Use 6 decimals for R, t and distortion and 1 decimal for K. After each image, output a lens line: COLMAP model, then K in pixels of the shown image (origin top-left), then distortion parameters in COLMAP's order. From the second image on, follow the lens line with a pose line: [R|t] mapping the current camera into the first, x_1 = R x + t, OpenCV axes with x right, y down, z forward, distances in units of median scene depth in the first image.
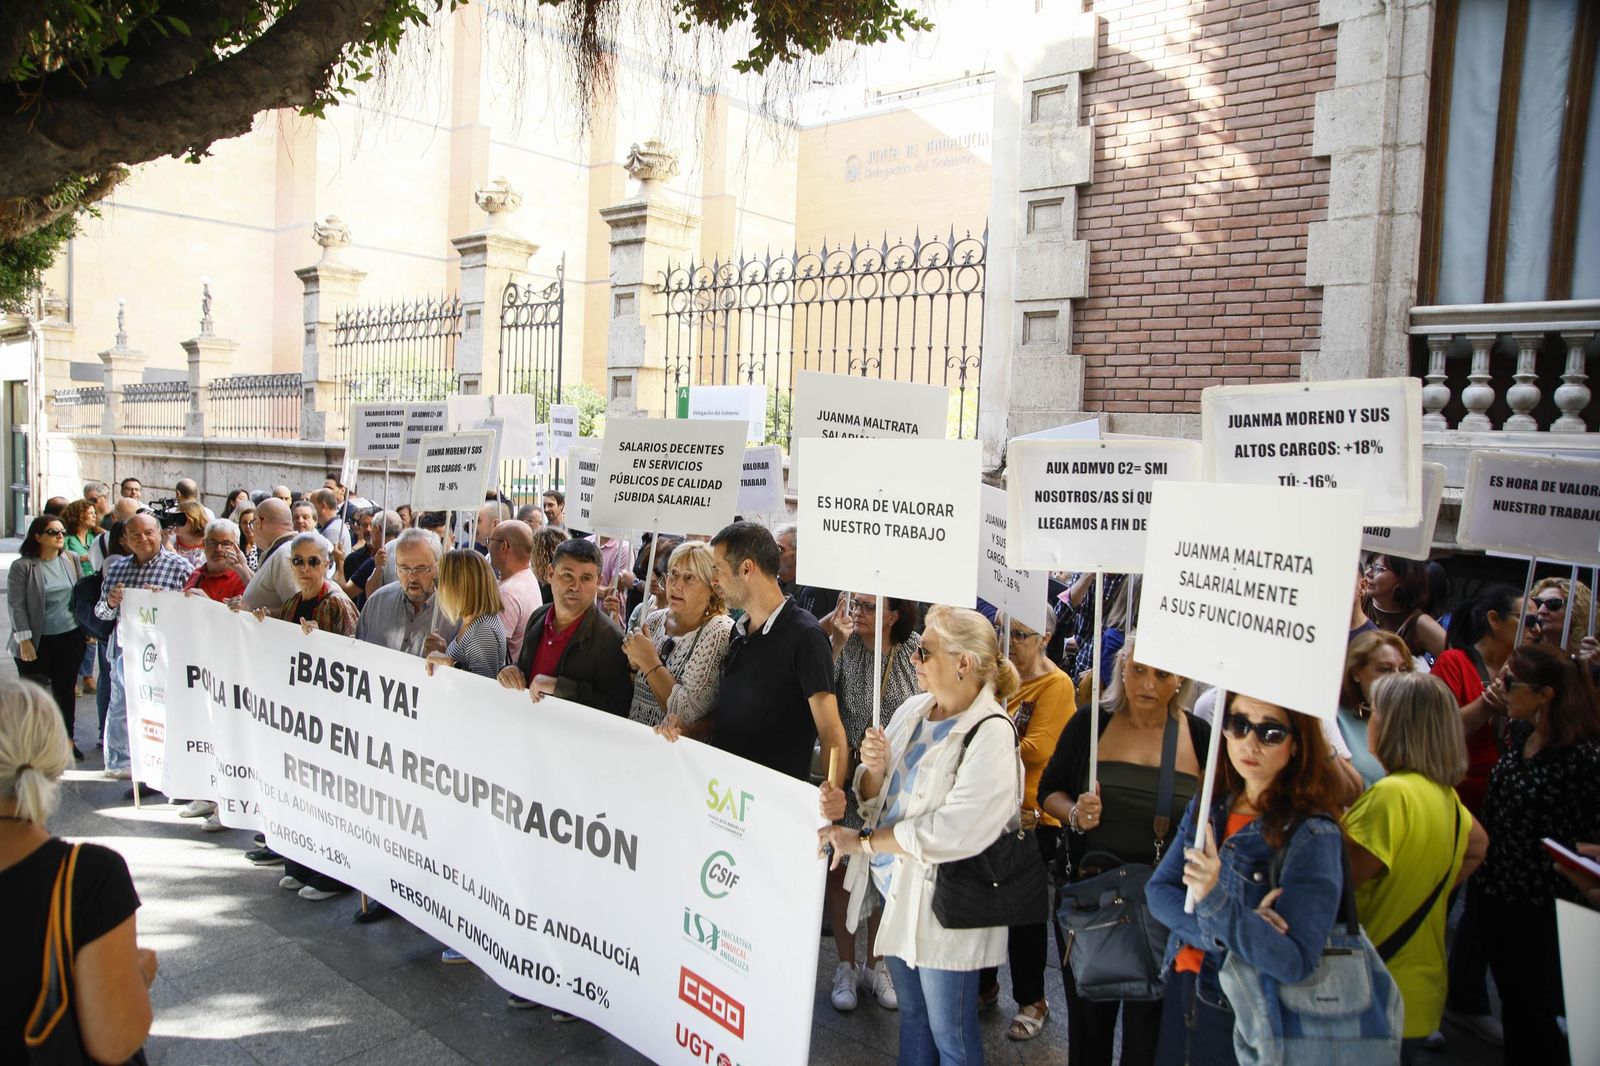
lens RADIAL K [[1087.4, 0, 786.3], [0, 1087.4, 532.0], [0, 0, 1]] dist [-0.117862, 0.069823]
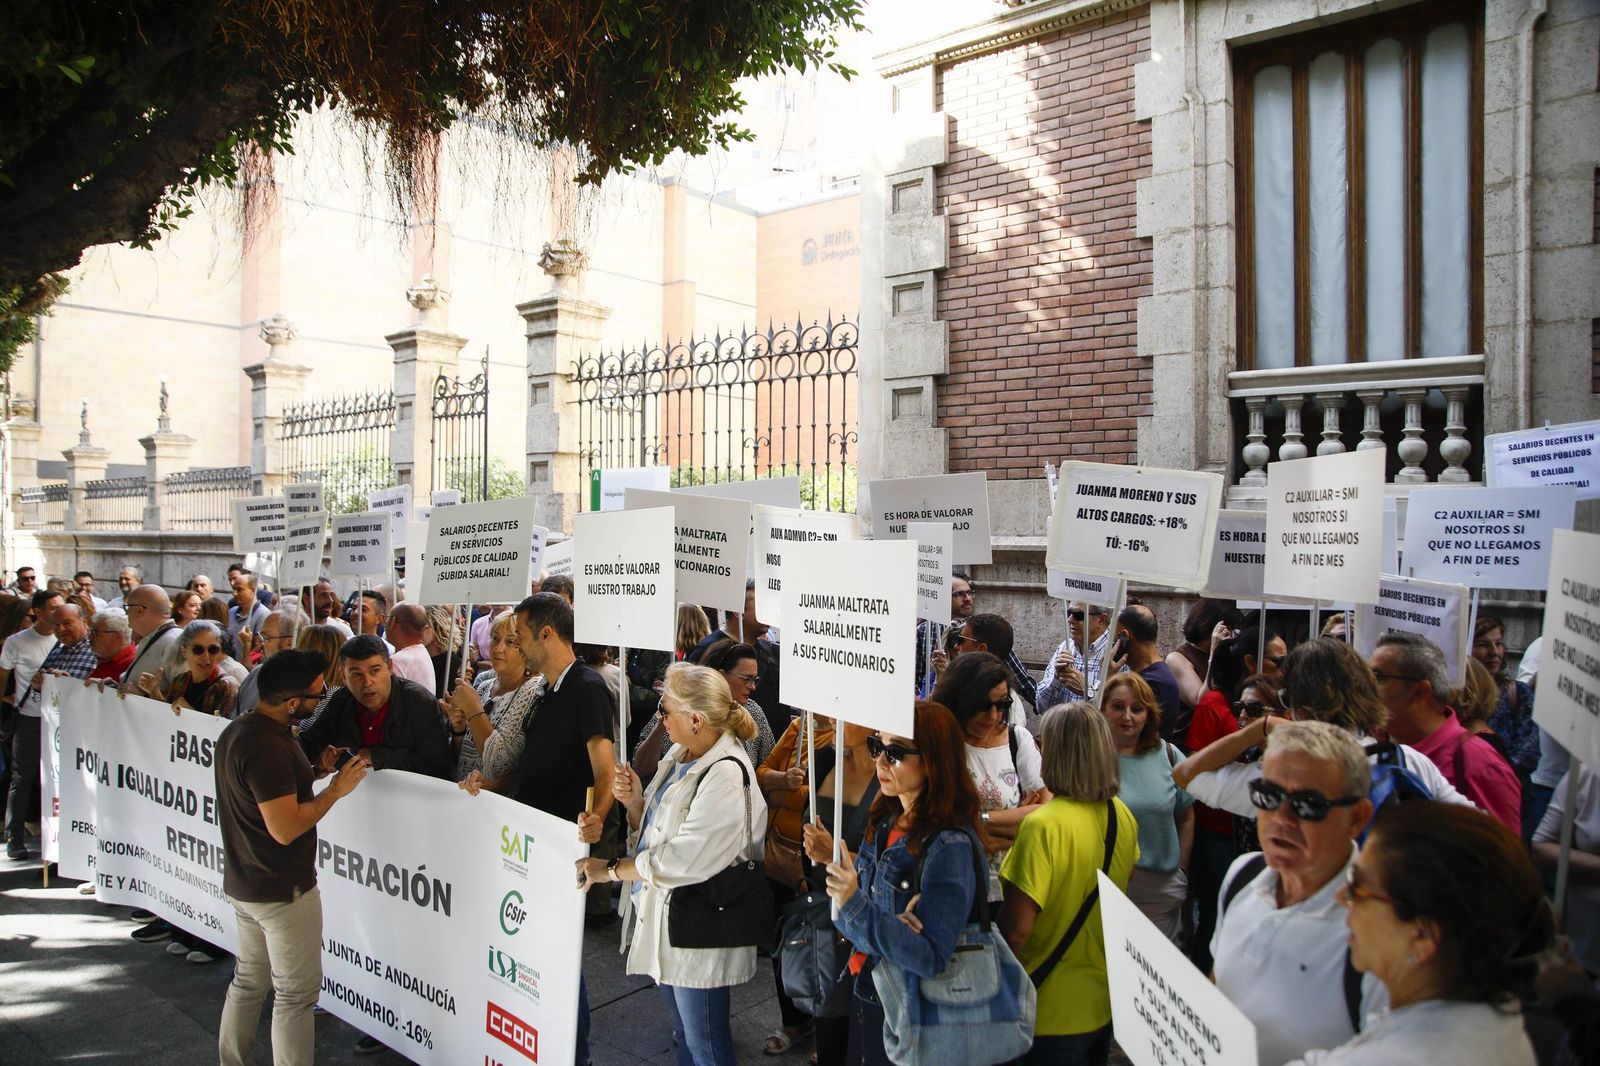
lens RADIAL K [[1087.4, 0, 808.2], [0, 1087.4, 529.5], [0, 0, 1]] dist [-0.117862, 0.069823]
pose [[0.999053, -0.033857, 0.027318, 0.112224], [0.035745, 0.996774, -0.071867, 0.008455], [-0.024797, 0.072775, 0.997040, -0.061764]]
